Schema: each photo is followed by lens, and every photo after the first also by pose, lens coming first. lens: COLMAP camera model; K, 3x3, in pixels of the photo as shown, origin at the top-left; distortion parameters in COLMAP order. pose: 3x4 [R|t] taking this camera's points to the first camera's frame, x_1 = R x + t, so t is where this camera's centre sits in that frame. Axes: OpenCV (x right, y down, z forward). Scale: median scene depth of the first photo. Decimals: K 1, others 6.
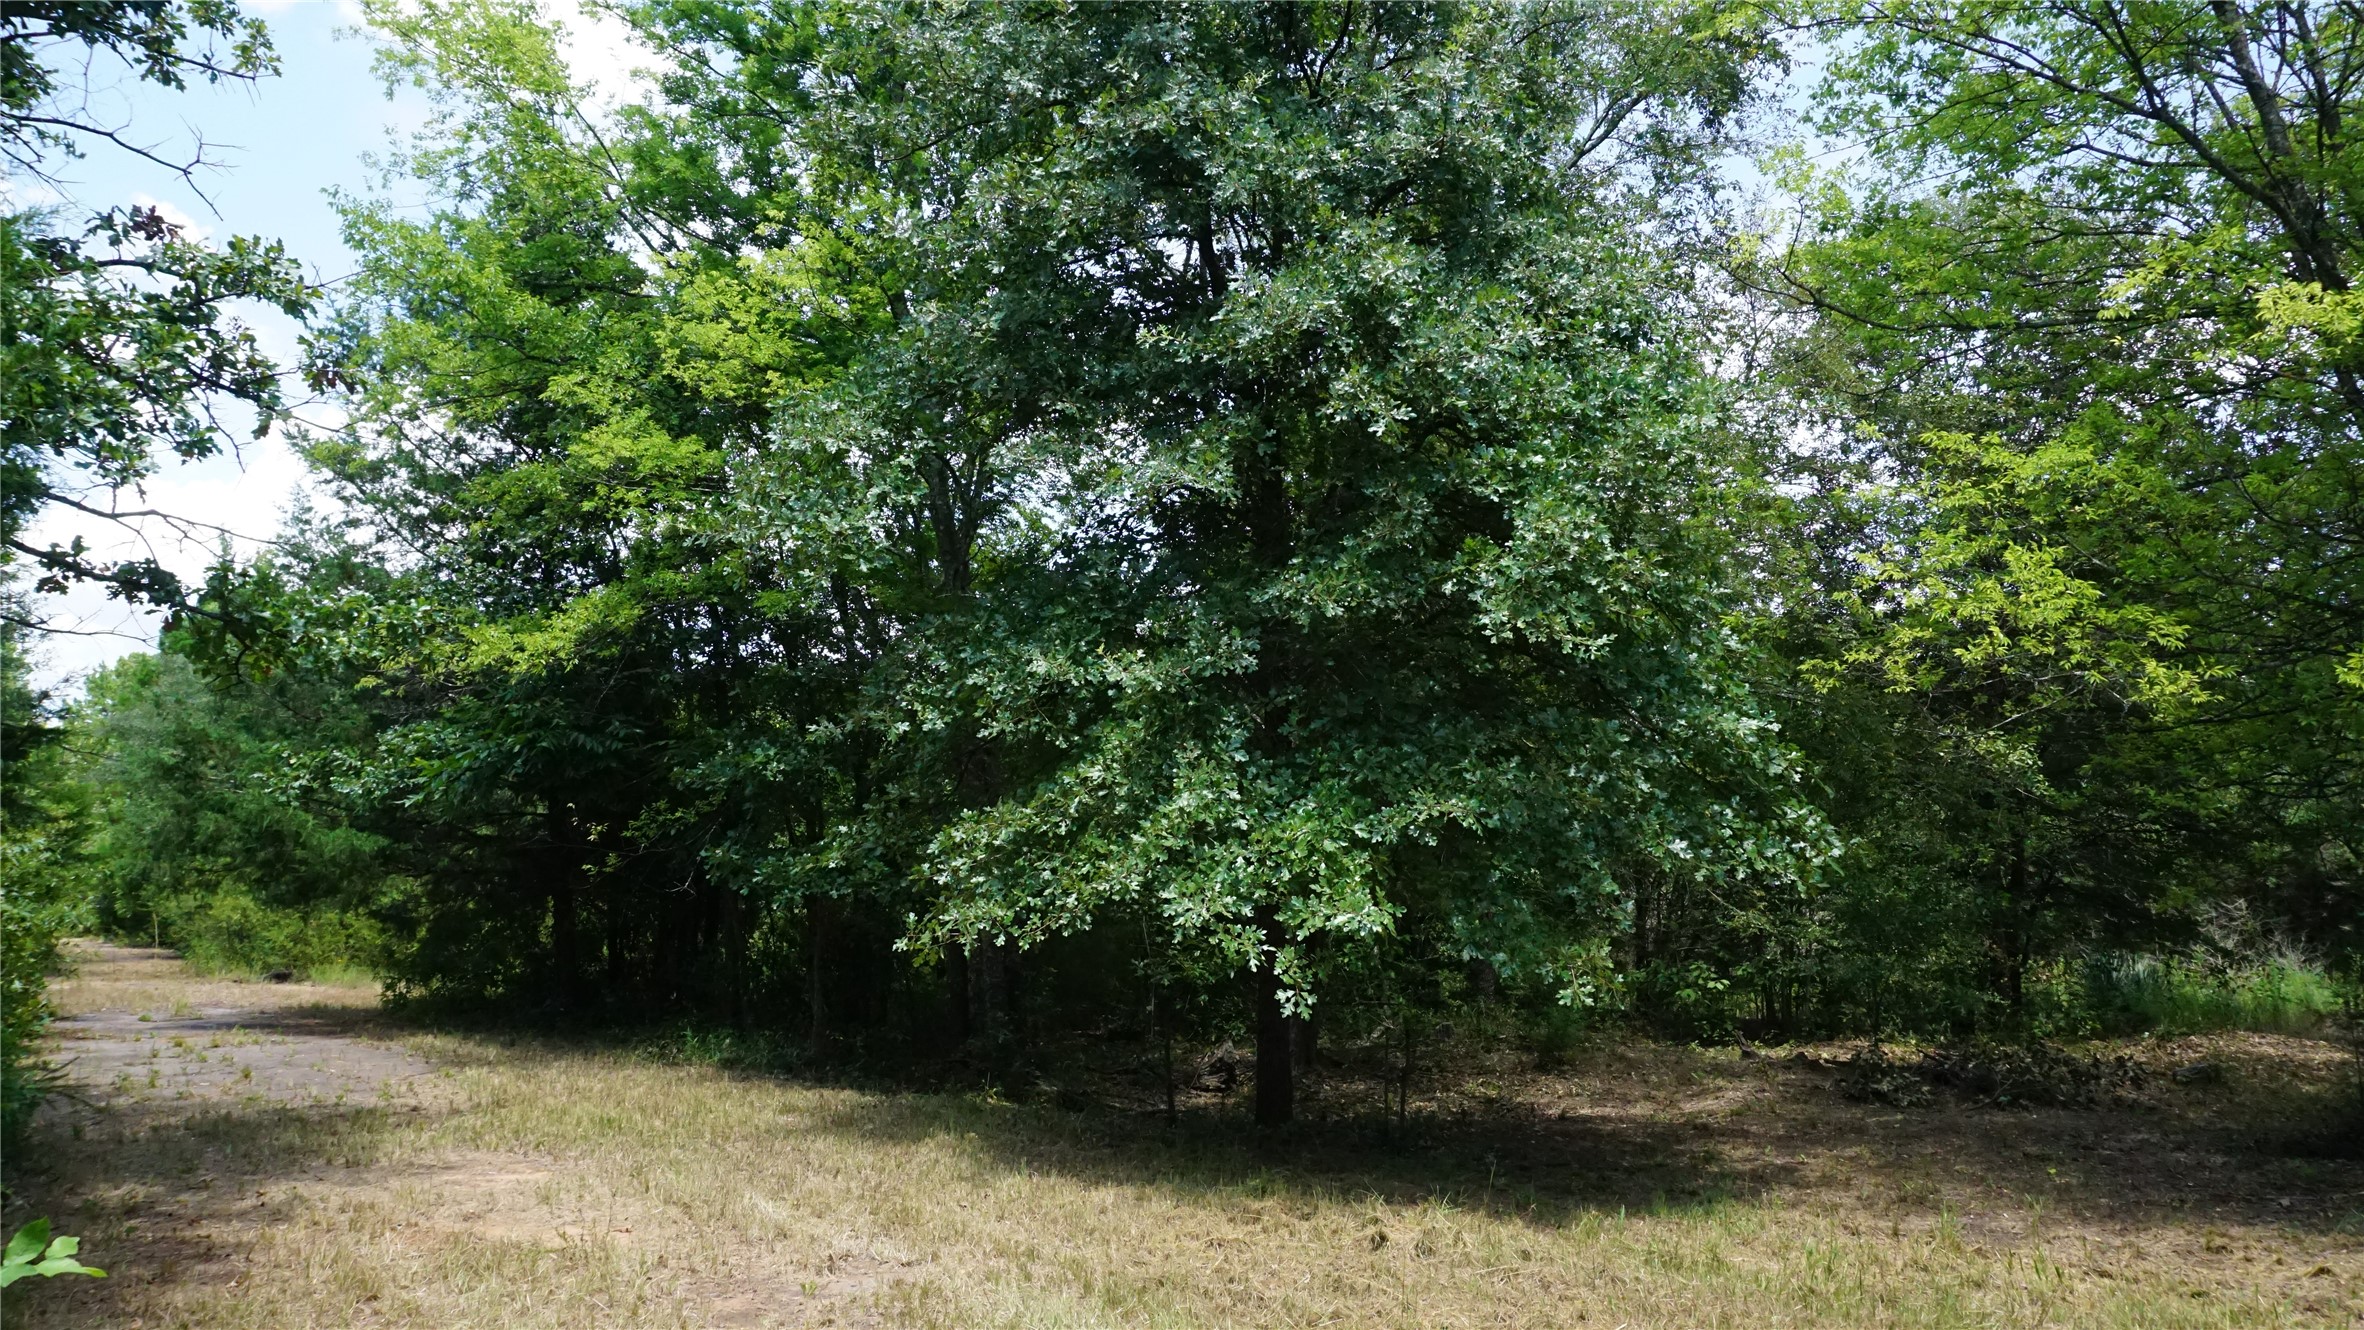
lens RADIAL K [[1598.9, 0, 1187.8], [0, 1598.9, 667.2], [0, 0, 1]] dist [-0.042029, 0.039583]
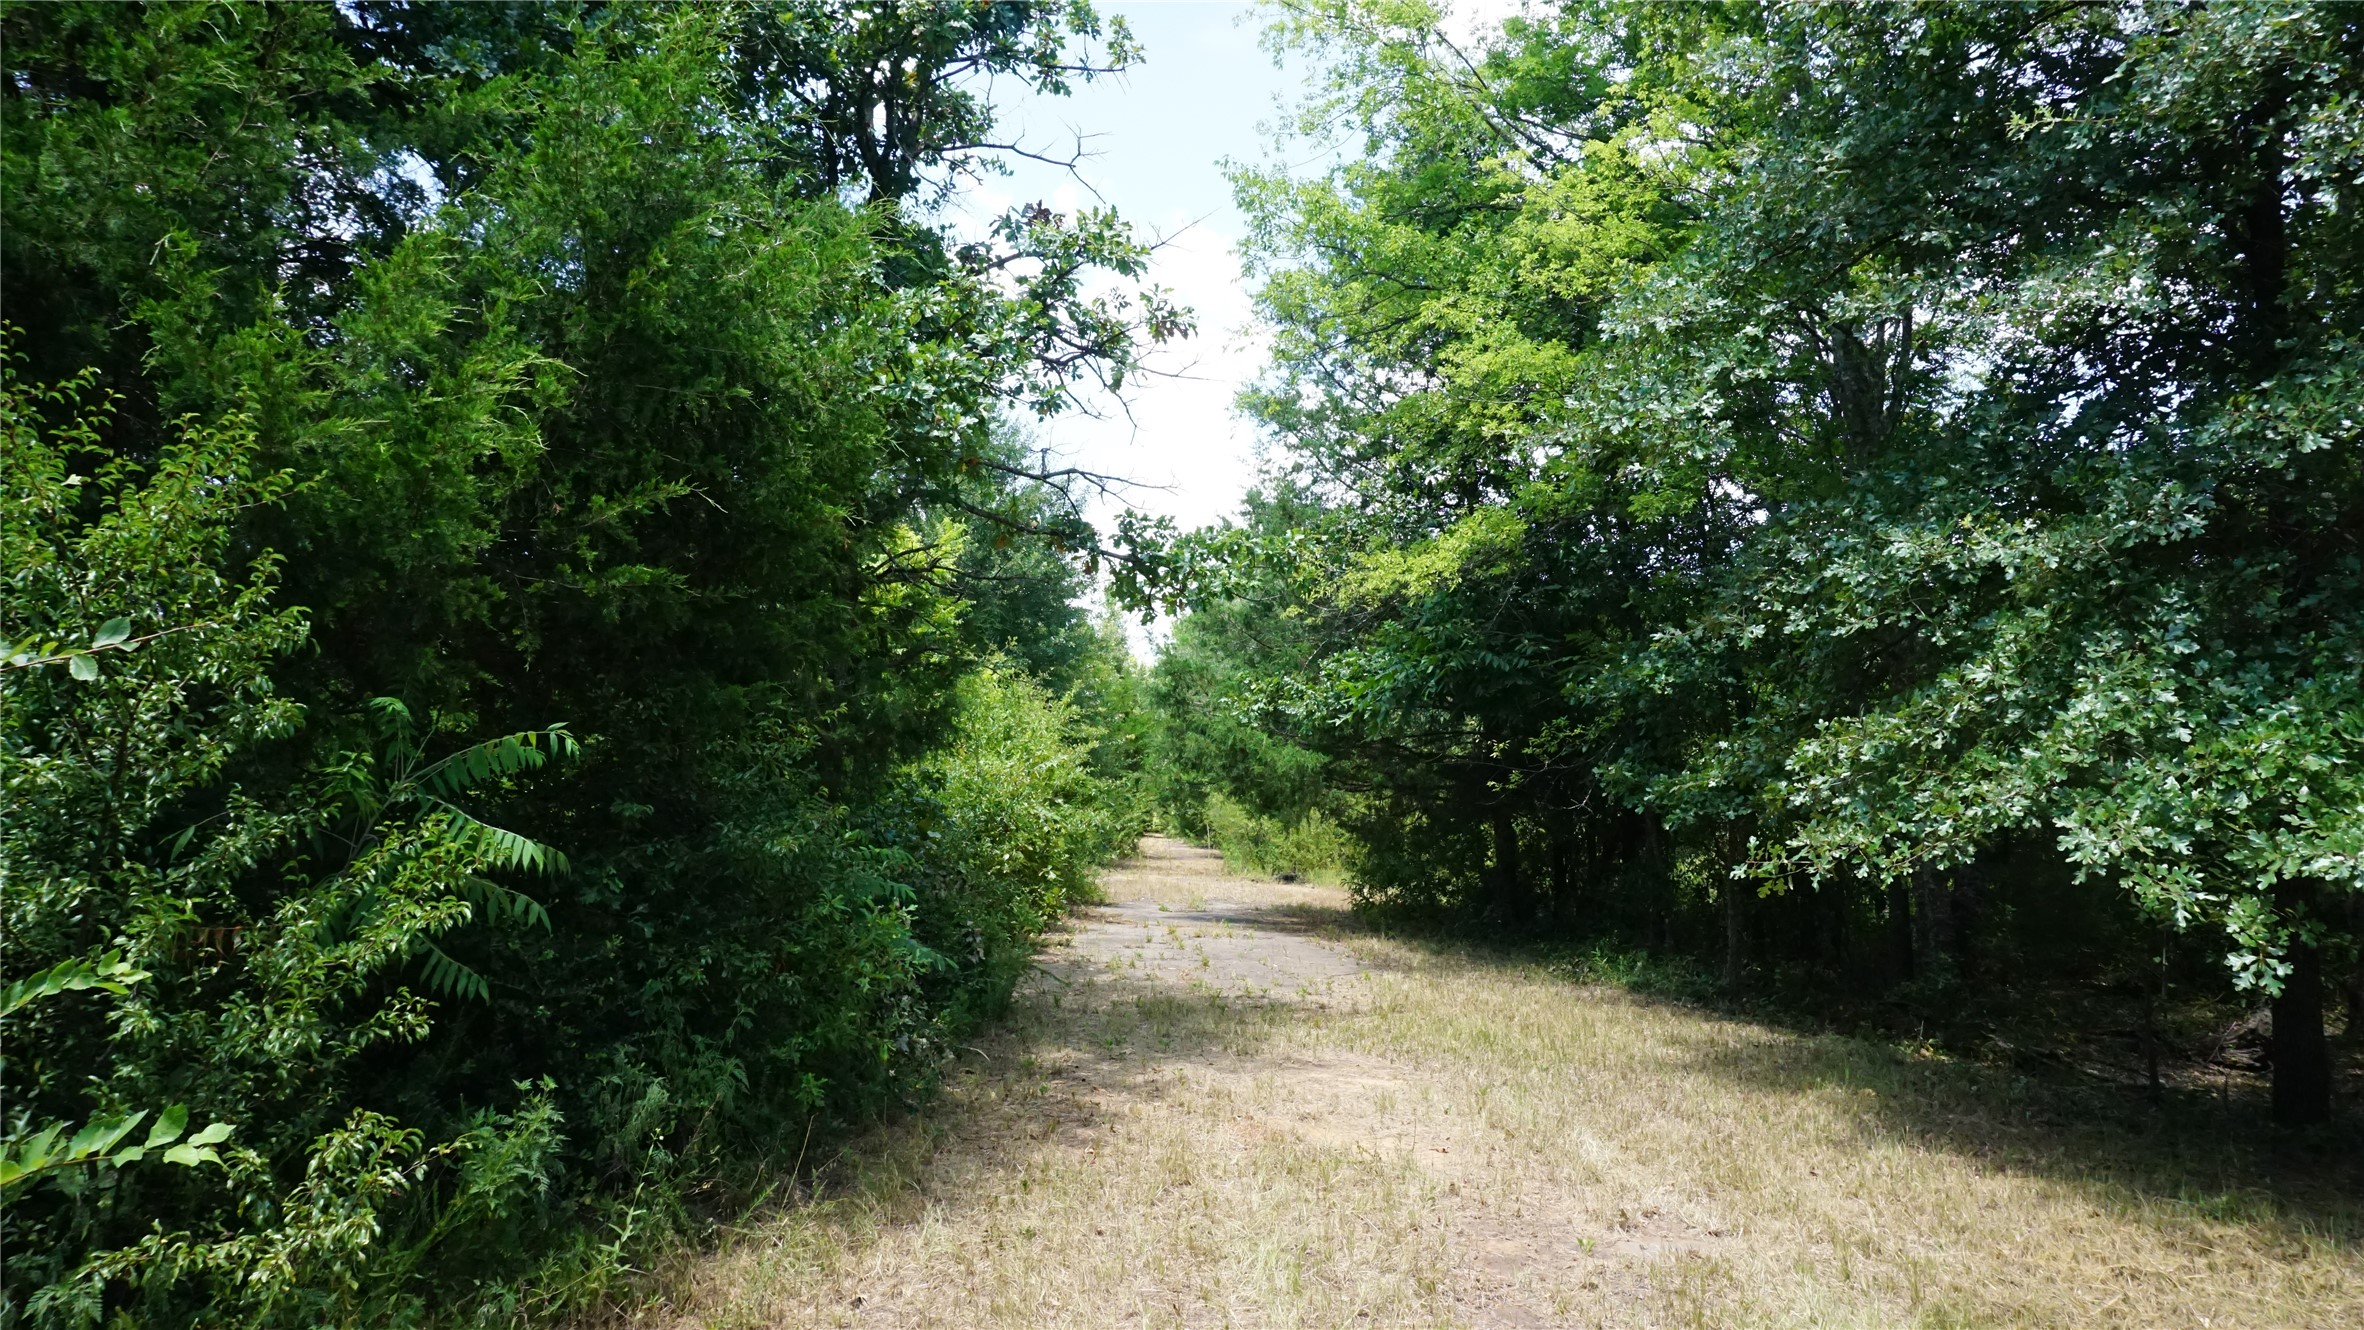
lens RADIAL K [[1598.9, 0, 1164.5], [0, 1598.9, 660.4], [0, 0, 1]] dist [-0.042029, 0.039583]
pose [[0.817775, -0.031627, -0.574669, 0.061857], [0.058227, 0.997912, 0.027938, 0.010873], [0.572585, -0.056308, 0.817909, 0.084540]]
